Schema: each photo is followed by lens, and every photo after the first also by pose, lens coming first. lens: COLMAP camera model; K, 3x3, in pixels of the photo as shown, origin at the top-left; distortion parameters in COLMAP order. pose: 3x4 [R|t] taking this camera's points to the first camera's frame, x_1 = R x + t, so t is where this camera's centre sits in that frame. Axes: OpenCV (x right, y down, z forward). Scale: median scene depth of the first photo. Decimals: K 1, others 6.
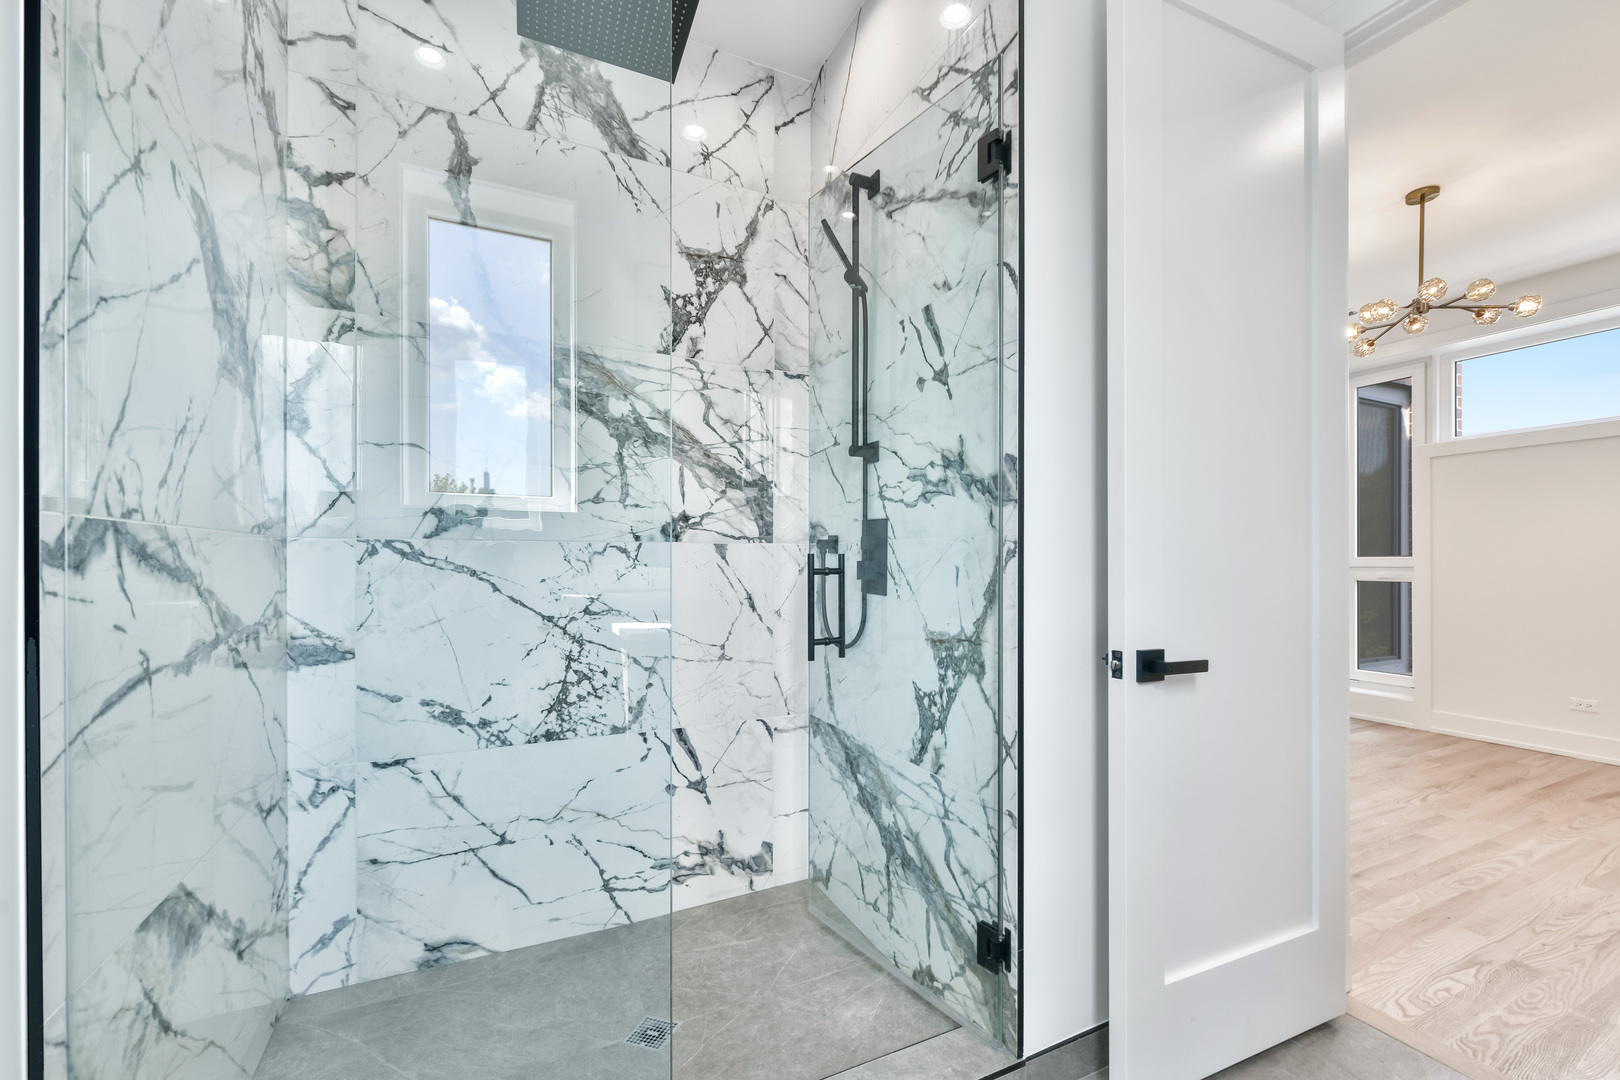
lens RADIAL K [[658.9, 0, 808.6], [0, 658.9, 548.2], [0, 0, 1]] dist [-0.011997, -0.000370]
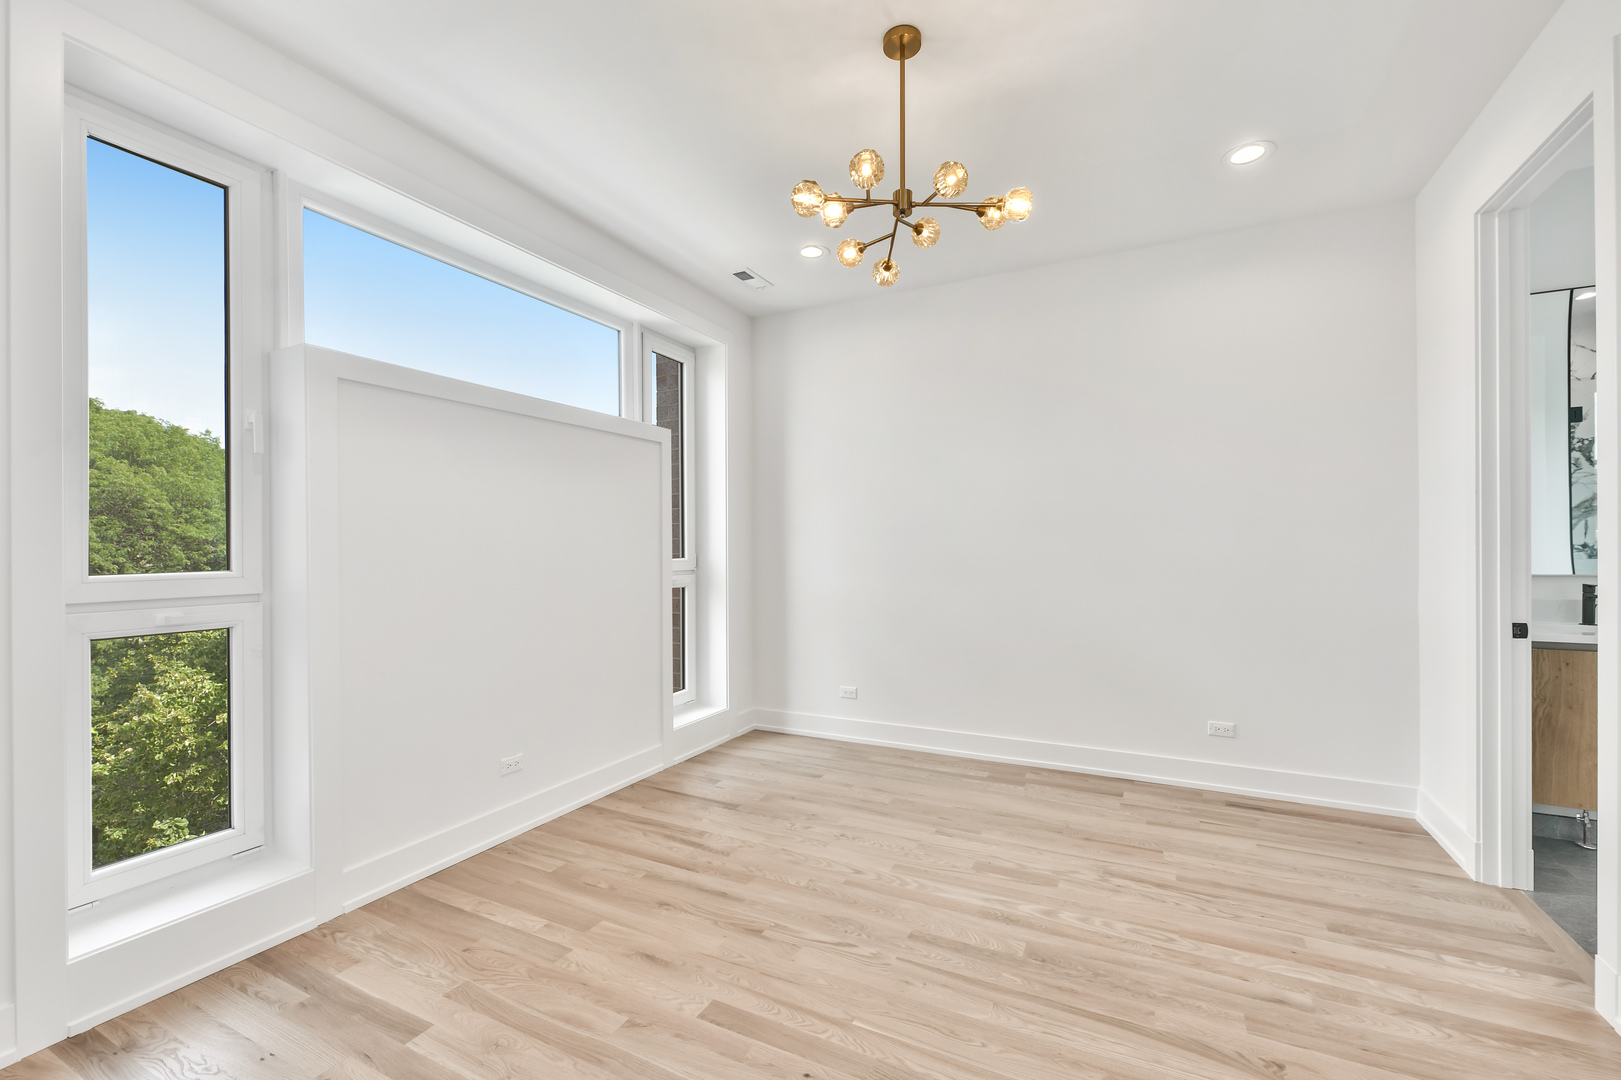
lens RADIAL K [[693.5, 0, 810.5], [0, 693.5, 540.0], [0, 0, 1]] dist [-0.011418, -0.000329]
pose [[-0.607296, 0.010346, 0.794408, 0.445718], [0.004616, 0.999944, -0.009494, -0.008513], [-0.794462, -0.002099, -0.607310, 1.535710]]
